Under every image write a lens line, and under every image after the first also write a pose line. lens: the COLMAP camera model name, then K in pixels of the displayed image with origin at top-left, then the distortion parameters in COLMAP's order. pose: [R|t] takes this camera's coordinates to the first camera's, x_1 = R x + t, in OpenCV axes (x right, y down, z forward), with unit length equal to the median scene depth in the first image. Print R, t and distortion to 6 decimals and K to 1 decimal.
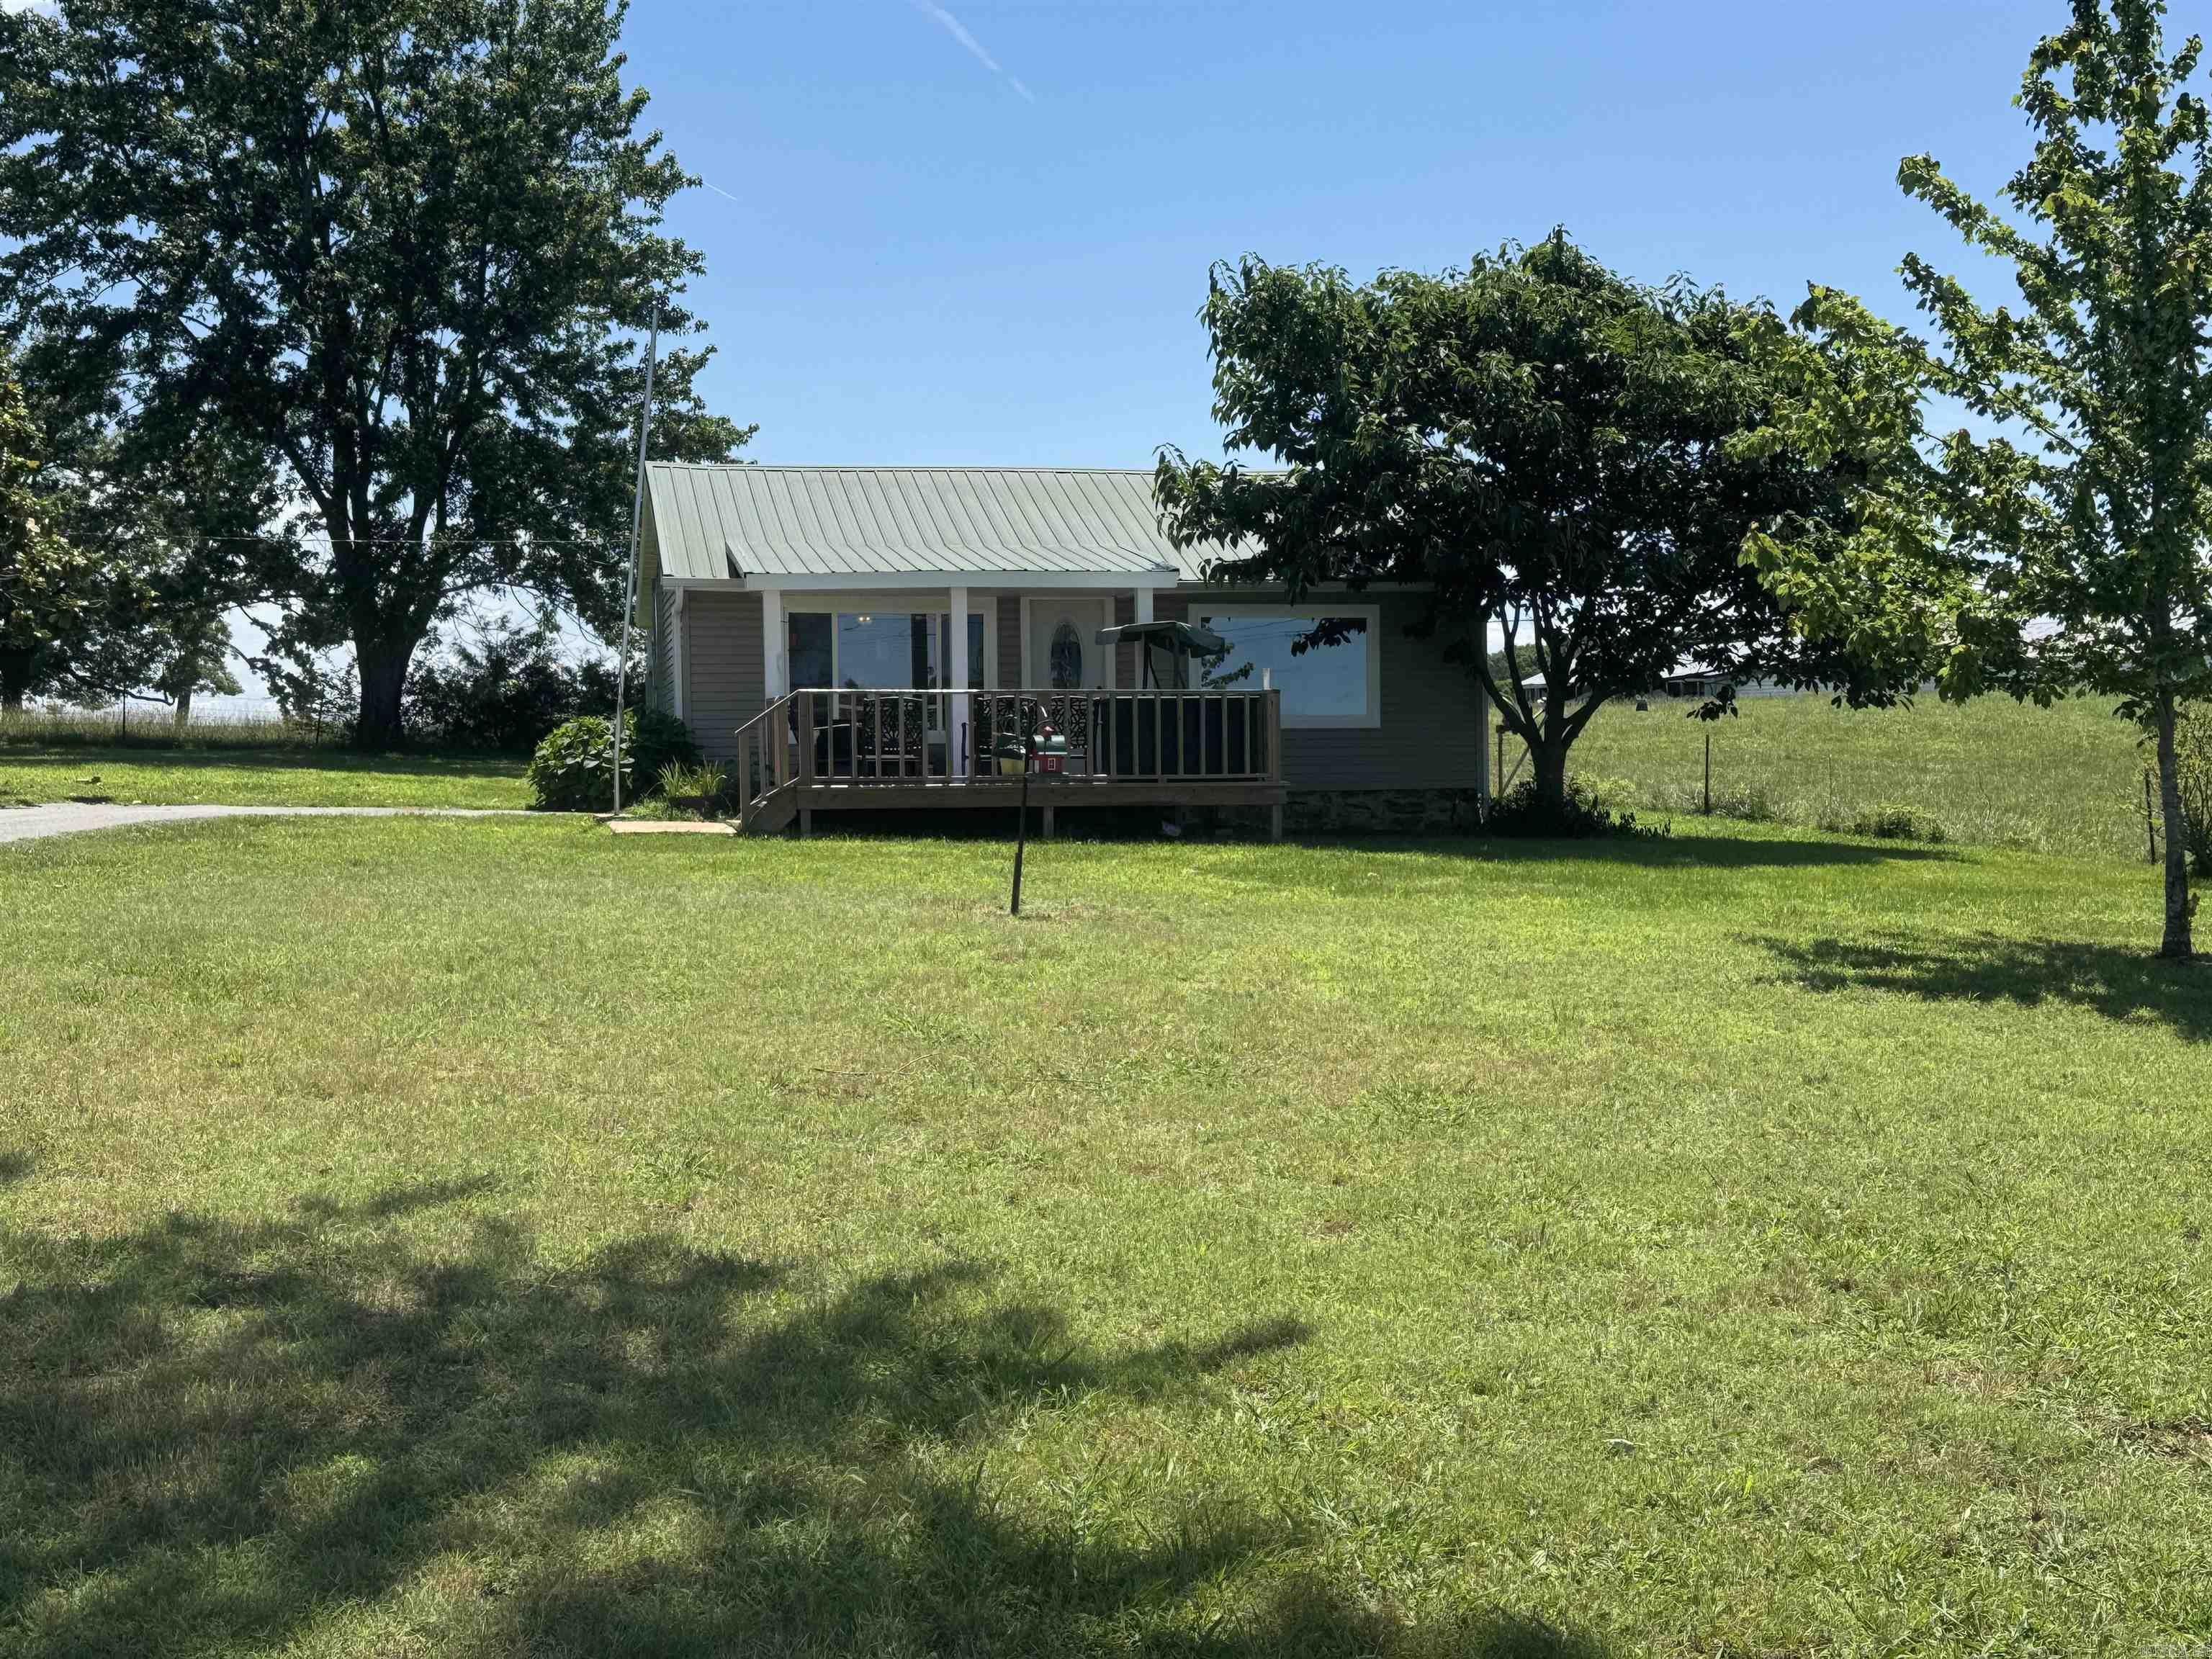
lens RADIAL K [[2584.3, 0, 1123.8], [0, 2584.3, 819.1], [0, 0, 1]] dist [0.074042, 0.000000]
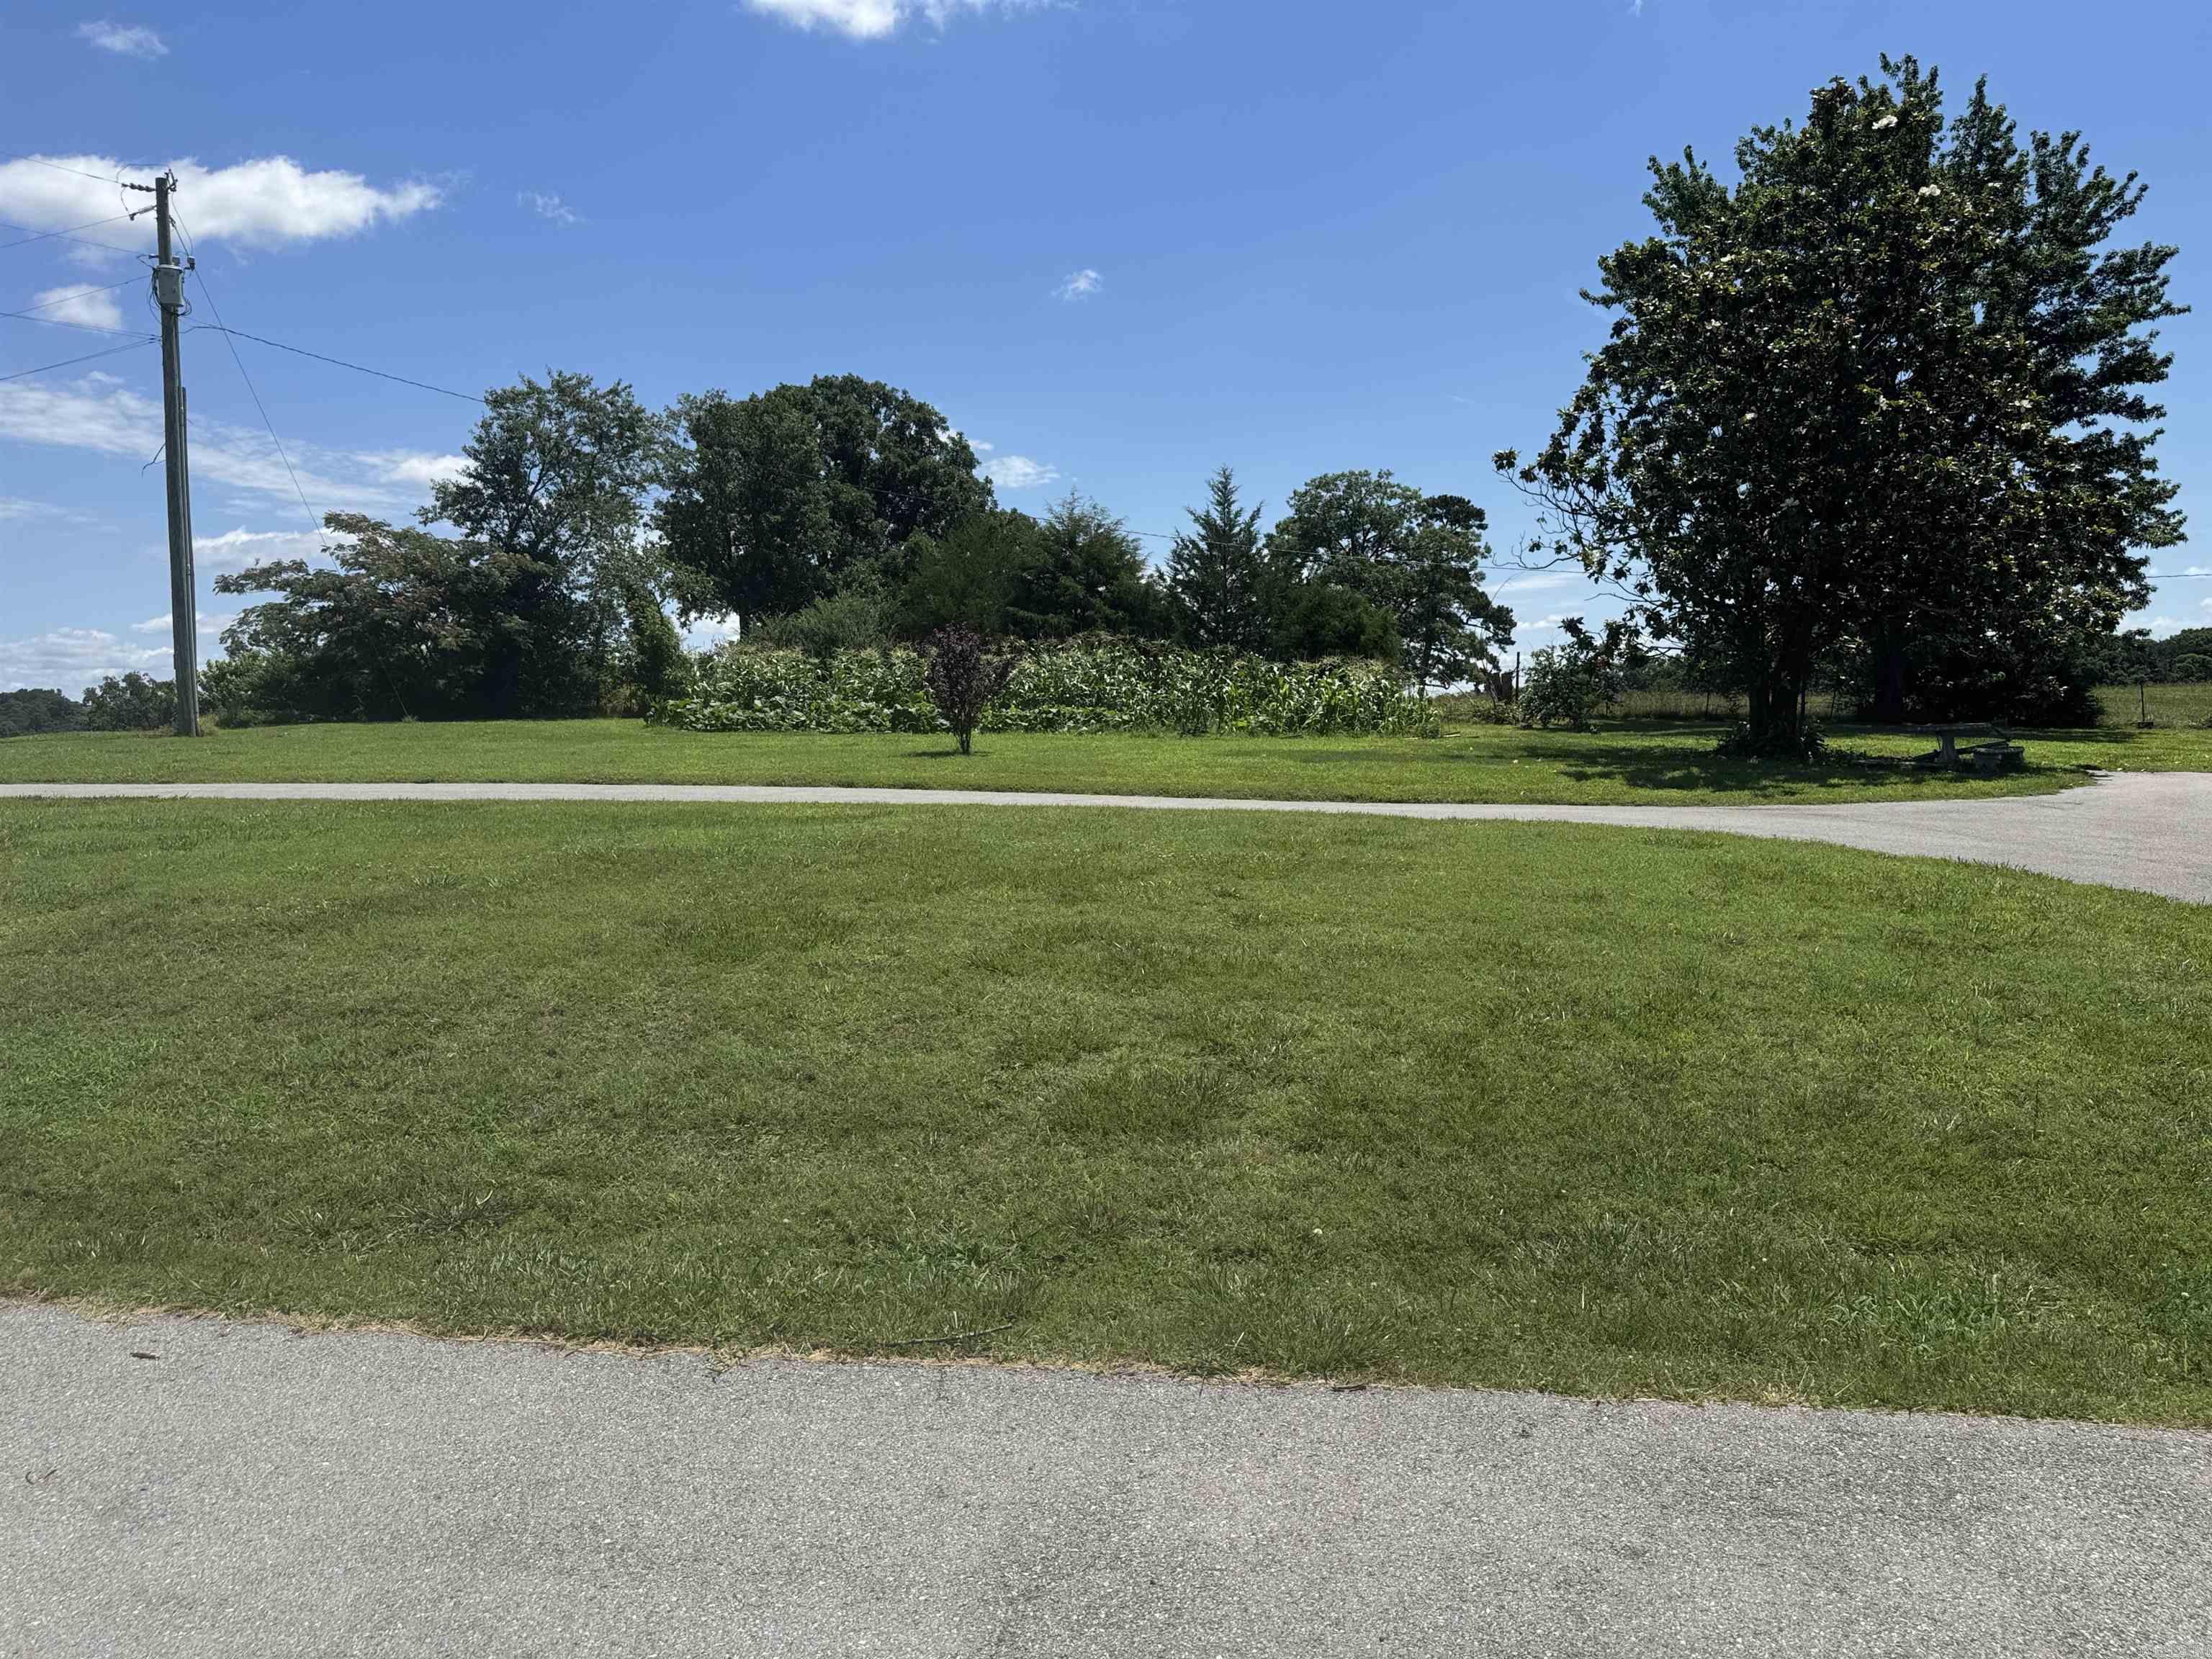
lens RADIAL K [[1552.4, 0, 1109.3], [0, 1552.4, 811.9], [0, 0, 1]] dist [0.032107, -0.051974]
pose [[0.910008, 0.016174, -0.414275, -0.338913], [-0.000077, 0.999245, 0.038842, -0.009337], [0.414591, -0.035314, 0.909322, -0.002659]]
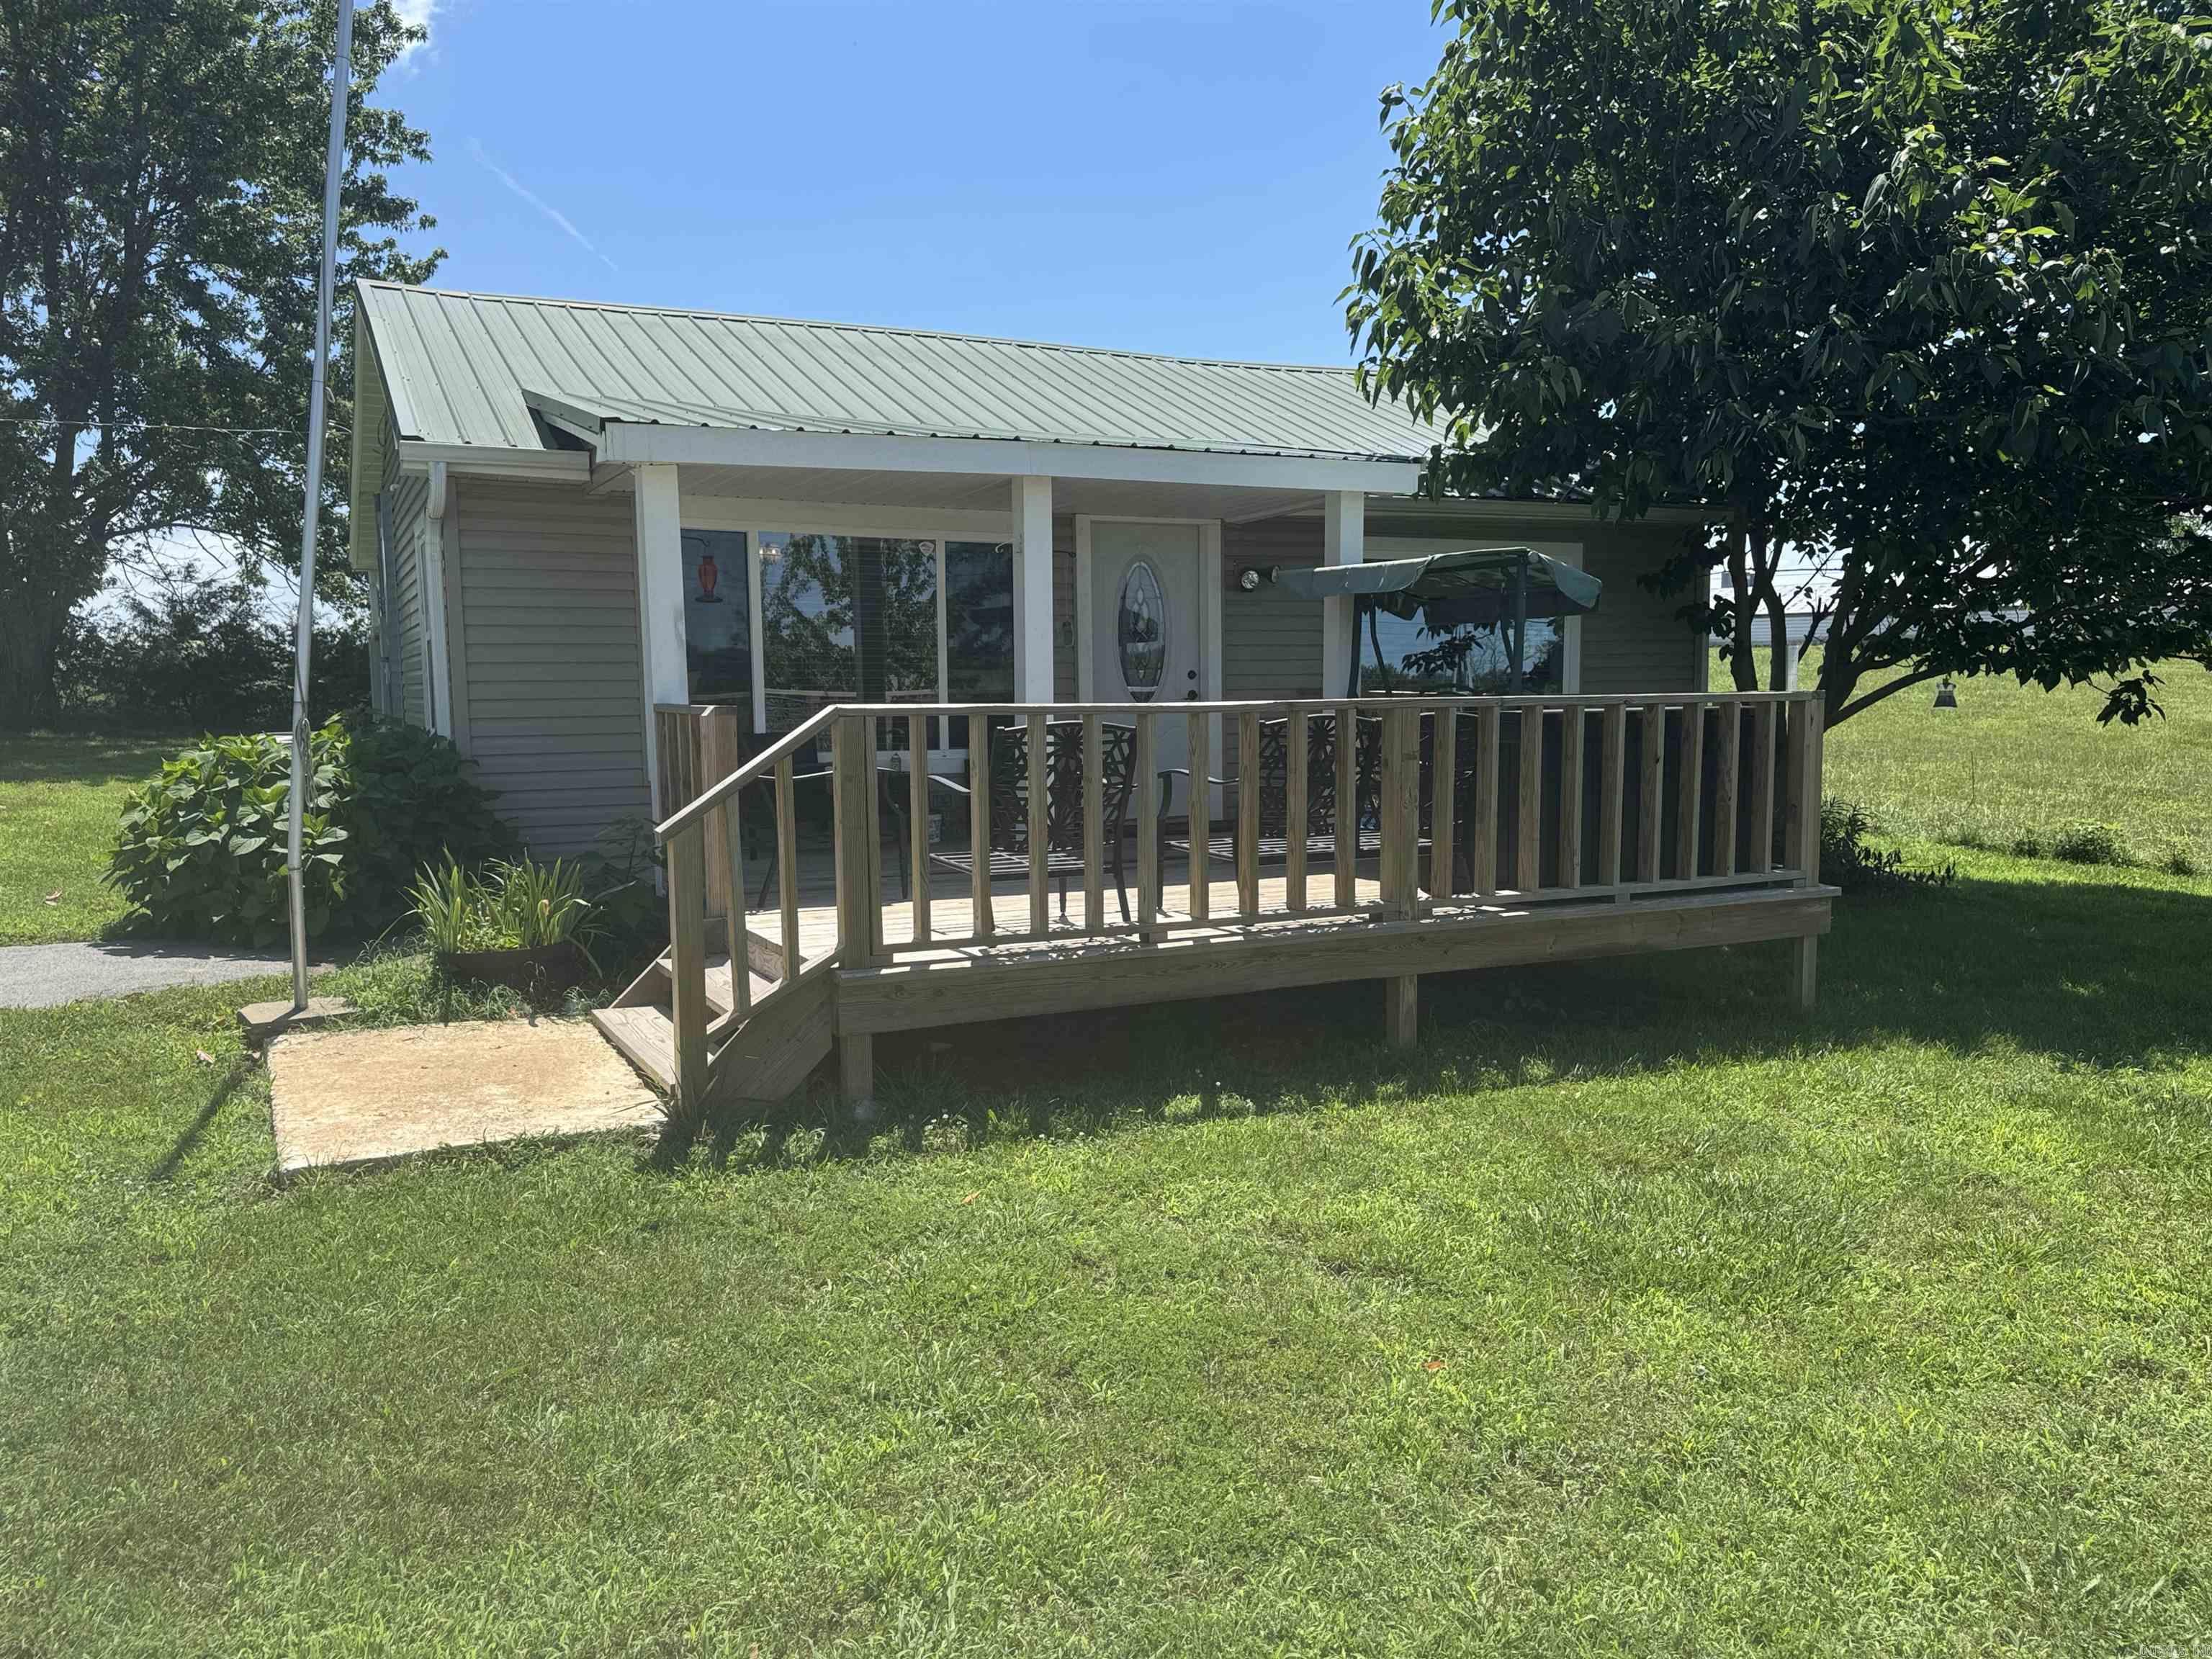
lens RADIAL K [[1597.6, 0, 1113.6], [0, 1597.6, 826.0], [0, 0, 1]] dist [-0.006290, -0.002336]
pose [[0.968719, -0.022048, 0.247179, -0.081654], [0.005898, 0.997810, 0.065885, -0.027172], [-0.248090, -0.062366, 0.966727, 0.444846]]
